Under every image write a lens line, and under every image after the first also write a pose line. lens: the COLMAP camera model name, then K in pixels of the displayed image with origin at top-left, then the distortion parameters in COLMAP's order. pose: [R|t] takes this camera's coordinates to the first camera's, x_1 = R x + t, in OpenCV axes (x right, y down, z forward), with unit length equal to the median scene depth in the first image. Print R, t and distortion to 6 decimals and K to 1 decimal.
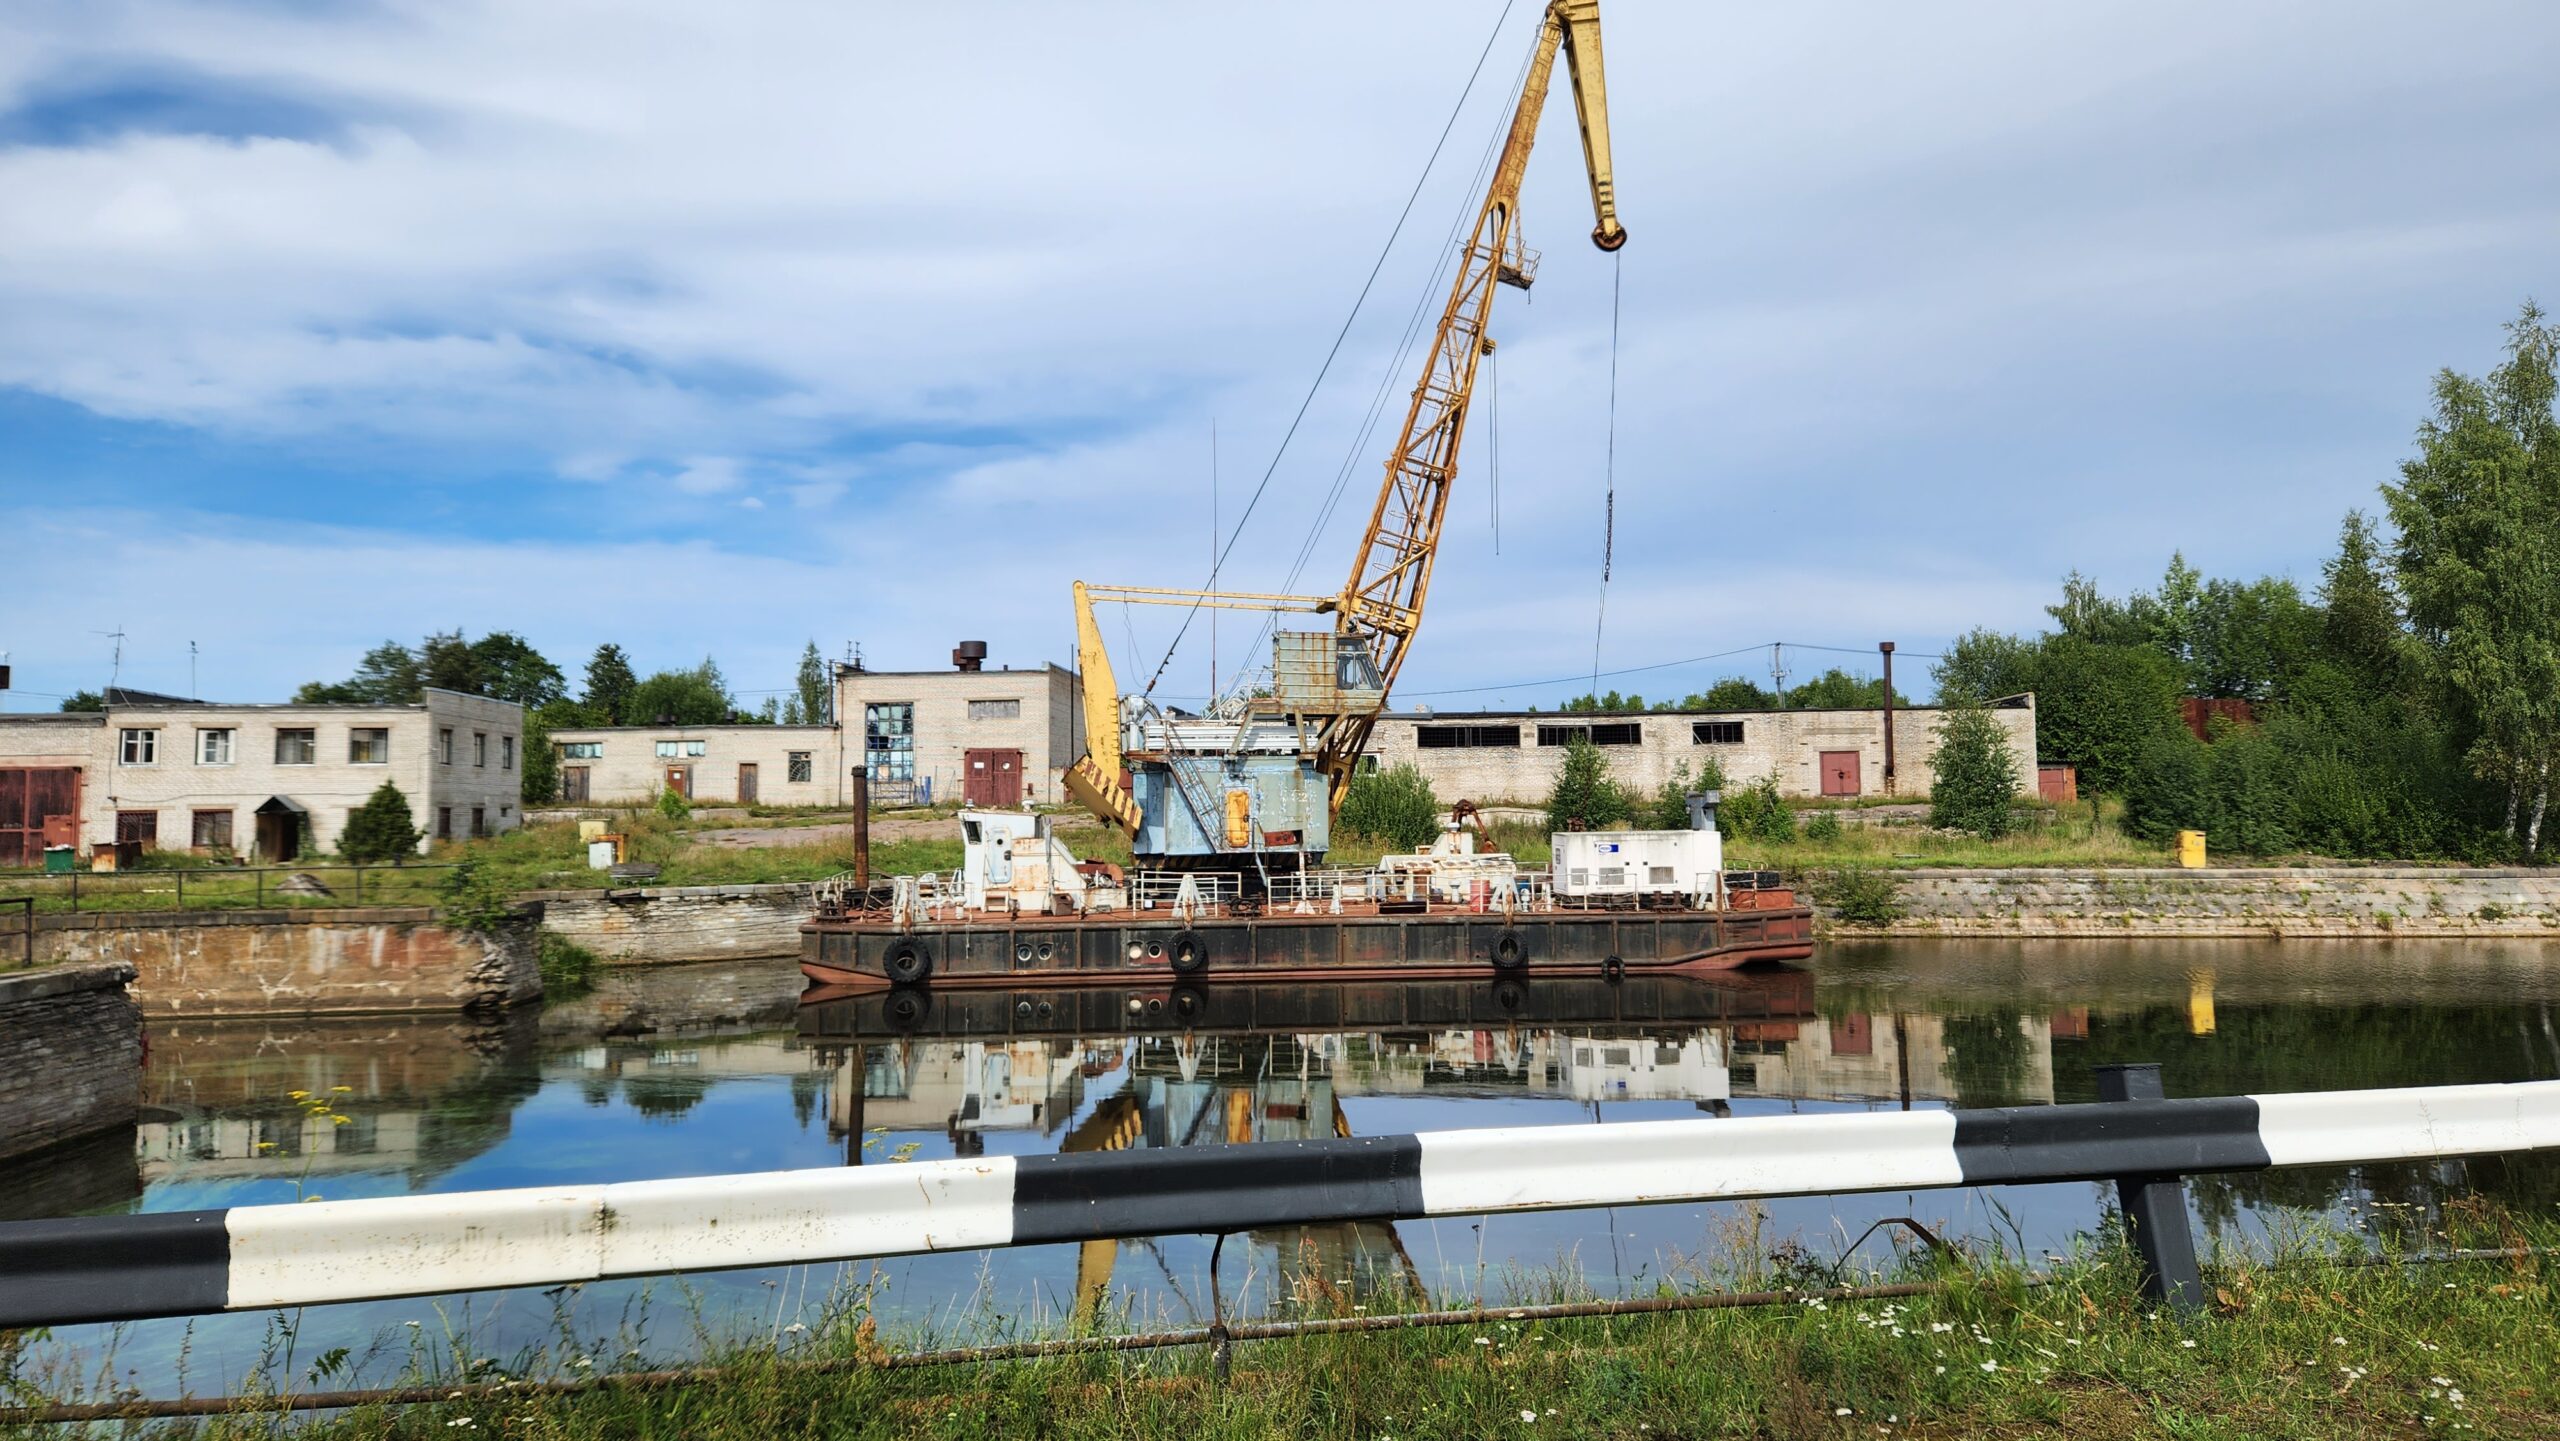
lens RADIAL K [[1730.5, 0, 1281.5], [0, 1730.5, 688.0], [0, 0, 1]] dist [0.076688, -0.071425]
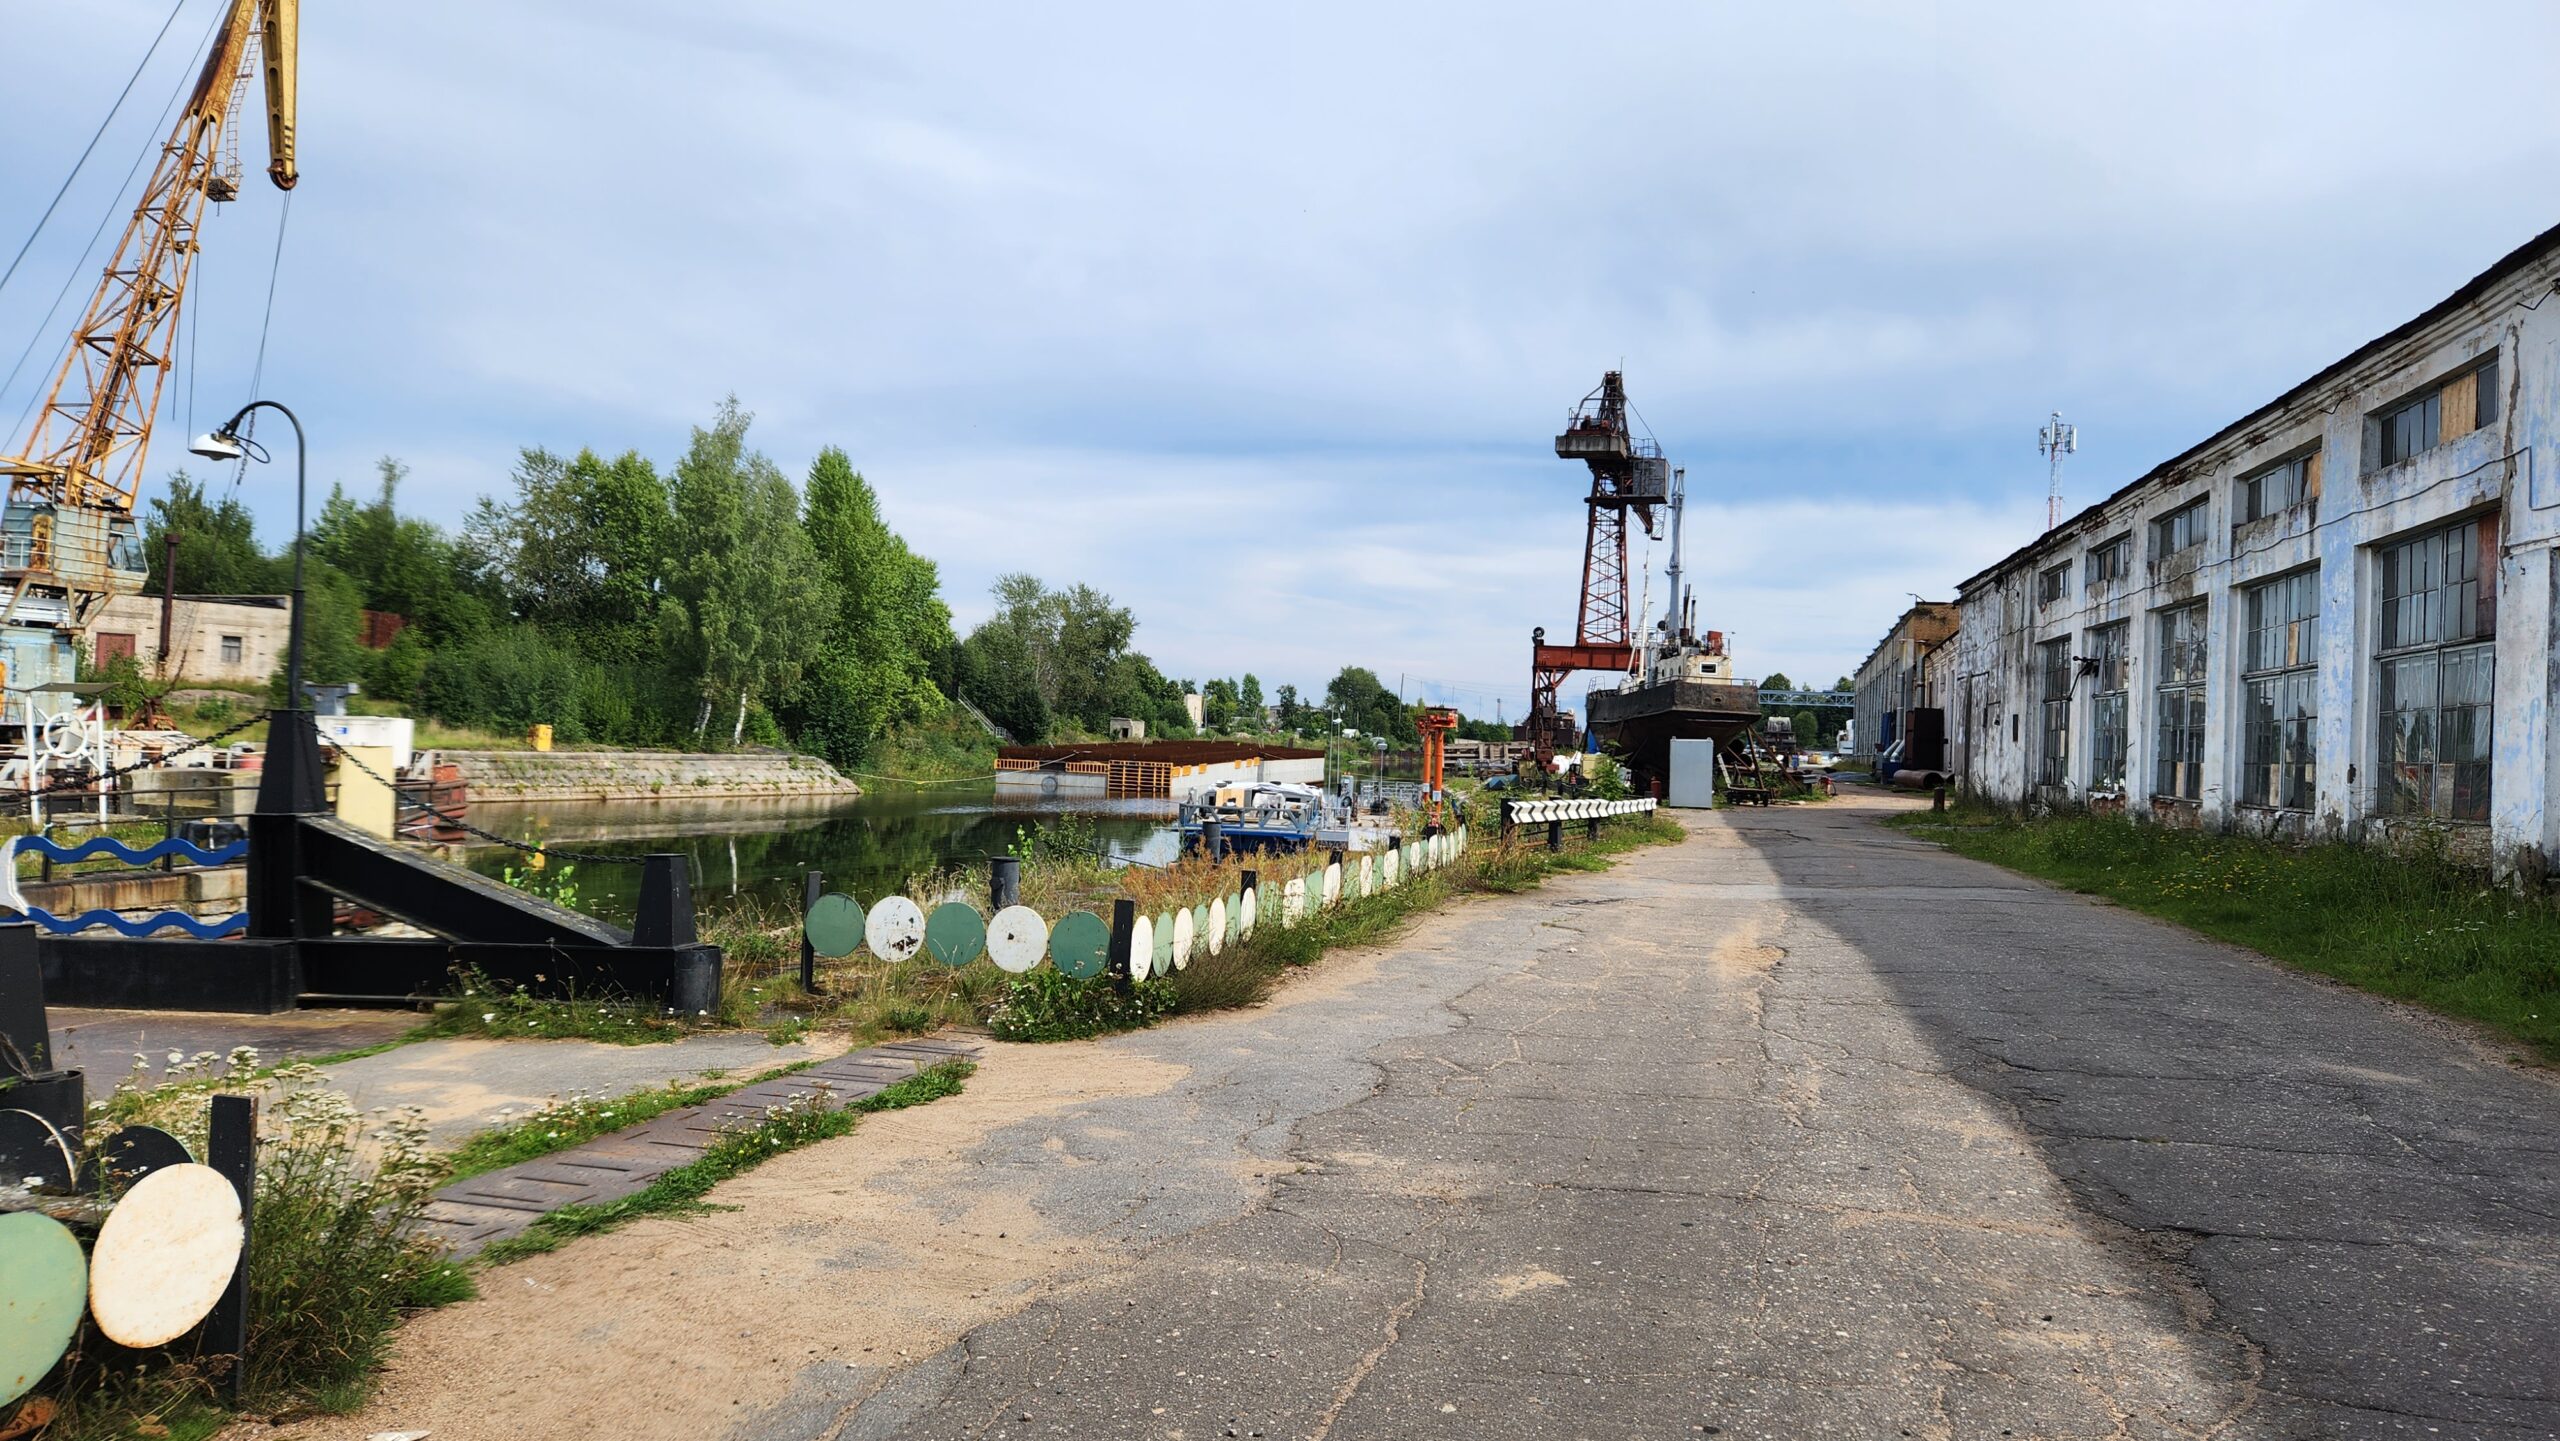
lens RADIAL K [[1730.5, 0, 1299.1], [0, 1730.5, 693.9], [0, 0, 1]] dist [0.076688, -0.071425]
pose [[0.323294, 0.047418, 0.945110, -0.592289], [-0.113782, 0.993446, -0.010921, 0.005053], [-0.939433, -0.104005, 0.326570, -0.001499]]
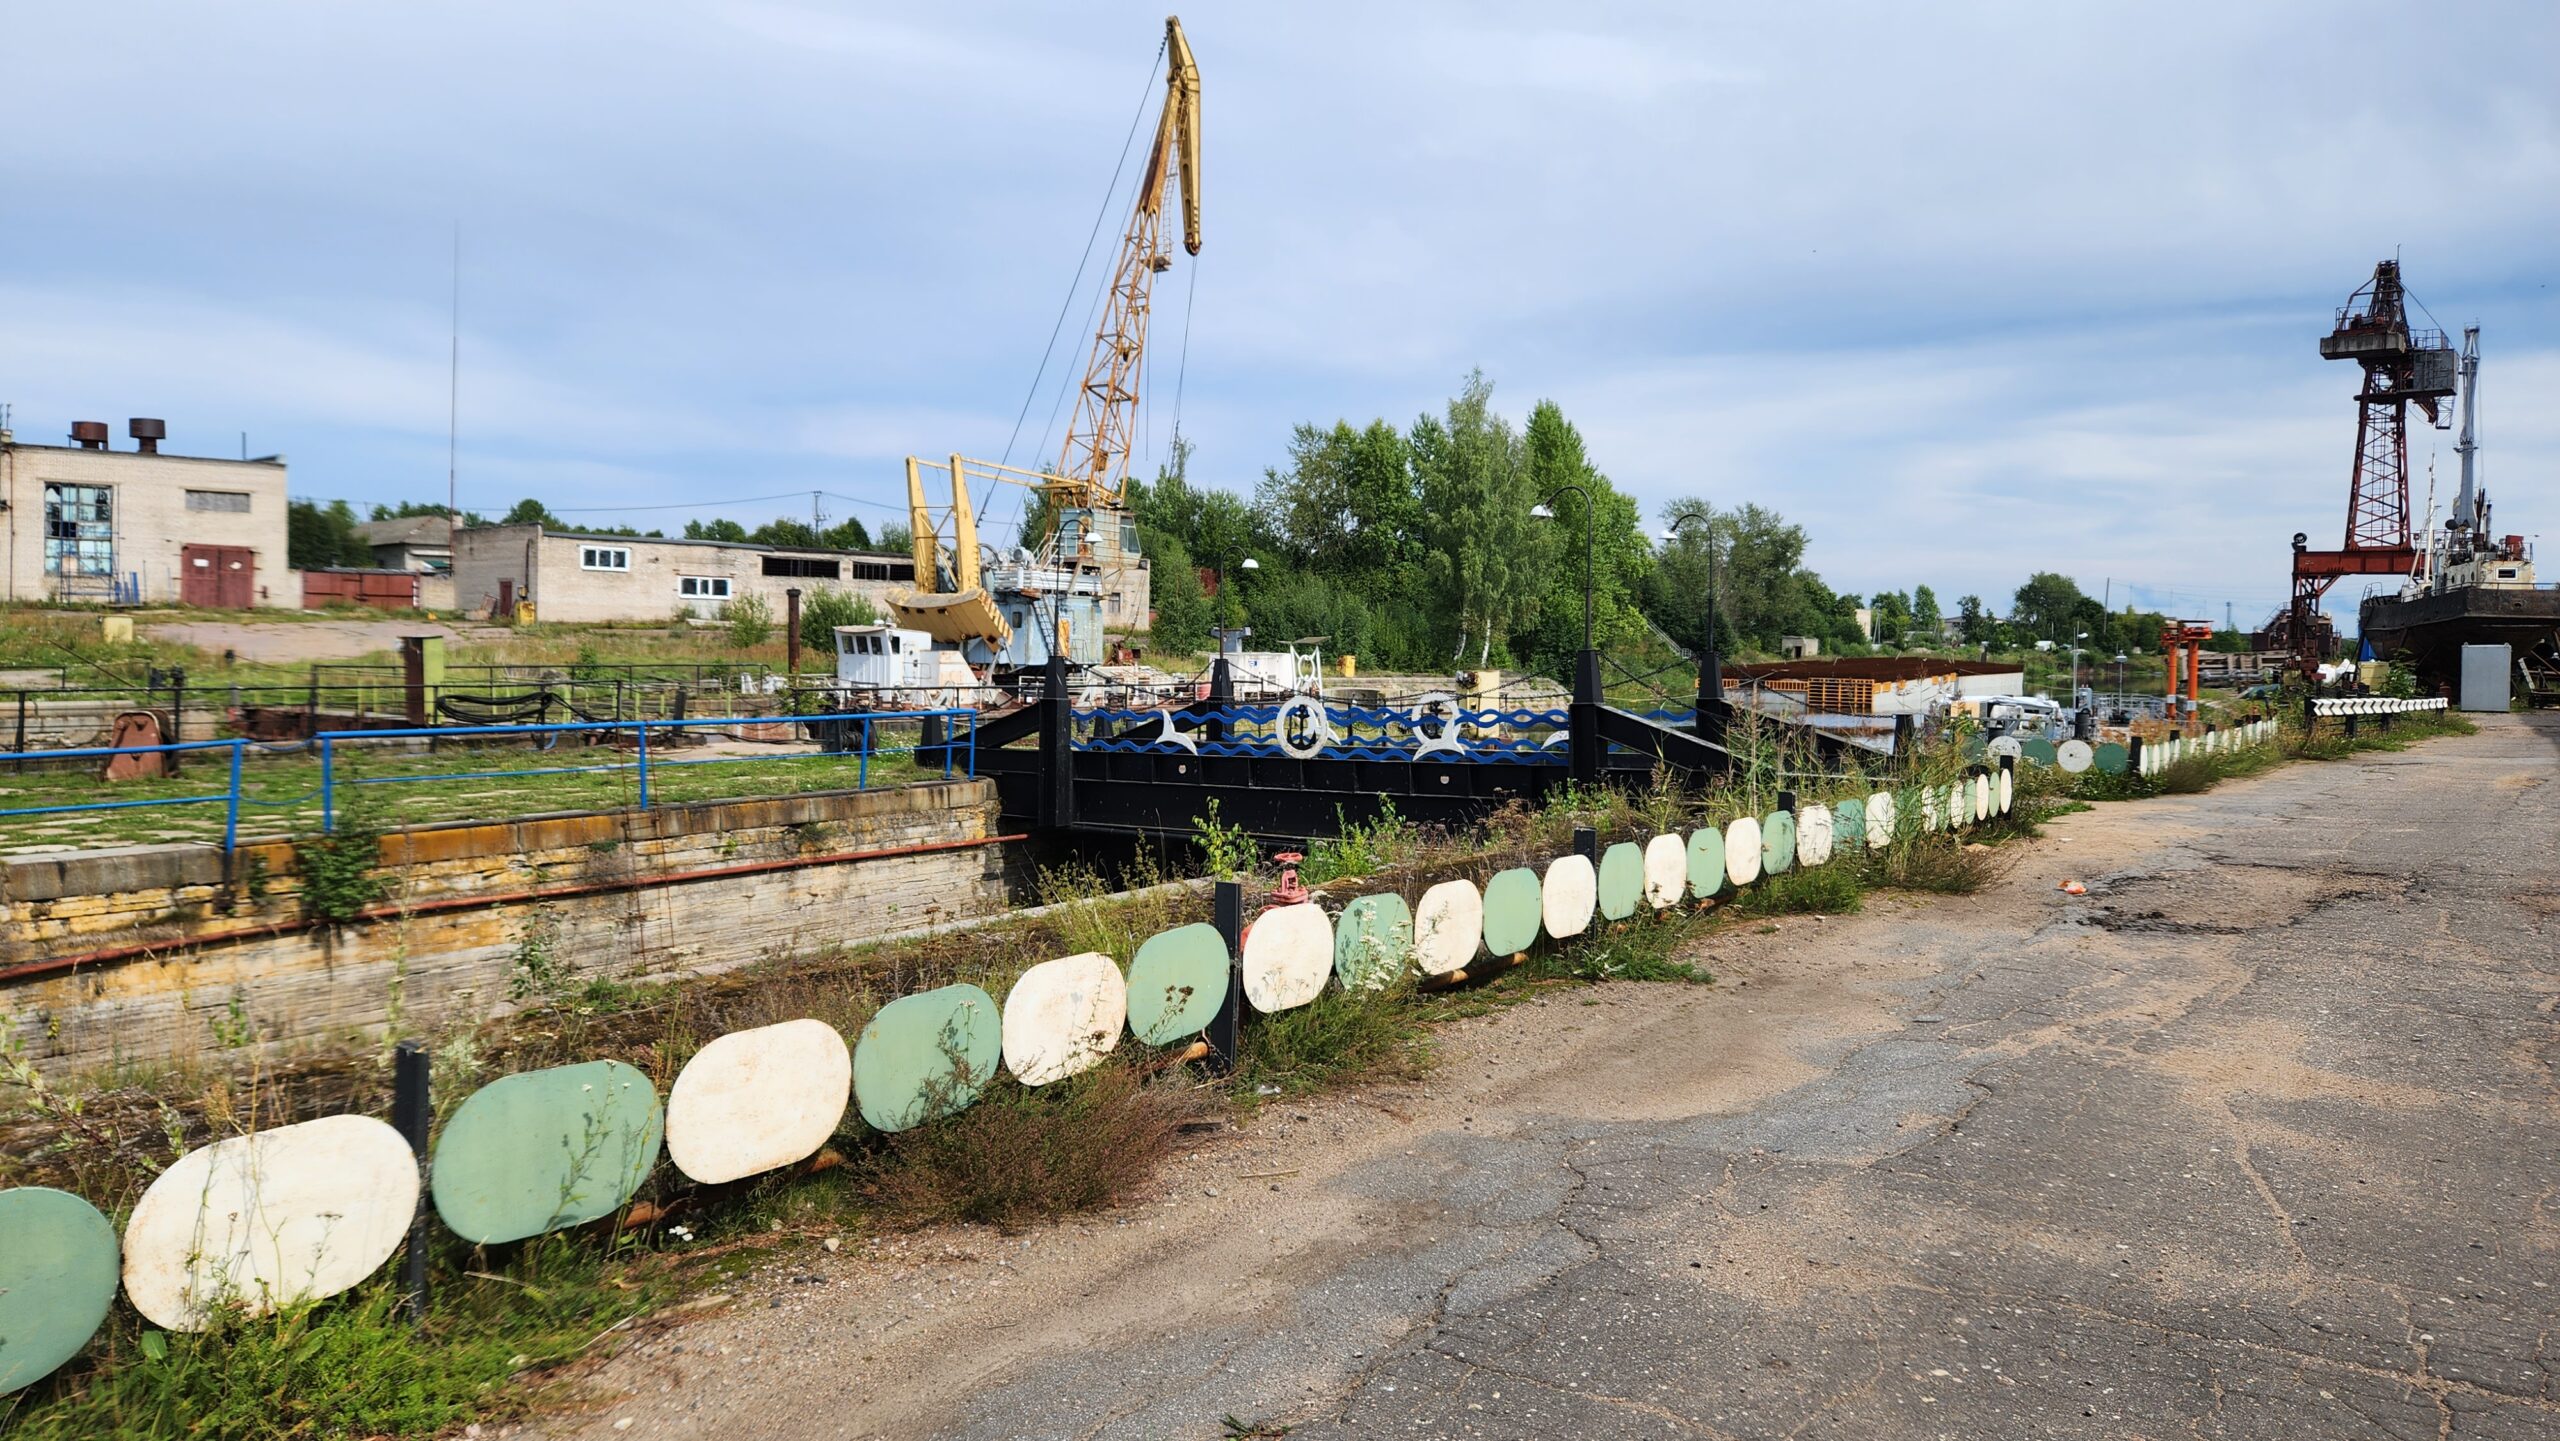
lens RADIAL K [[1730.5, 0, 1244.1], [0, 1730.5, 693.6], [0, 0, 1]] dist [0.076688, -0.071425]
pose [[0.661348, -0.002014, 0.750076, -0.807838], [-0.078548, 0.994312, 0.071927, 0.005584], [-0.745955, -0.106486, 0.657428, -0.027477]]
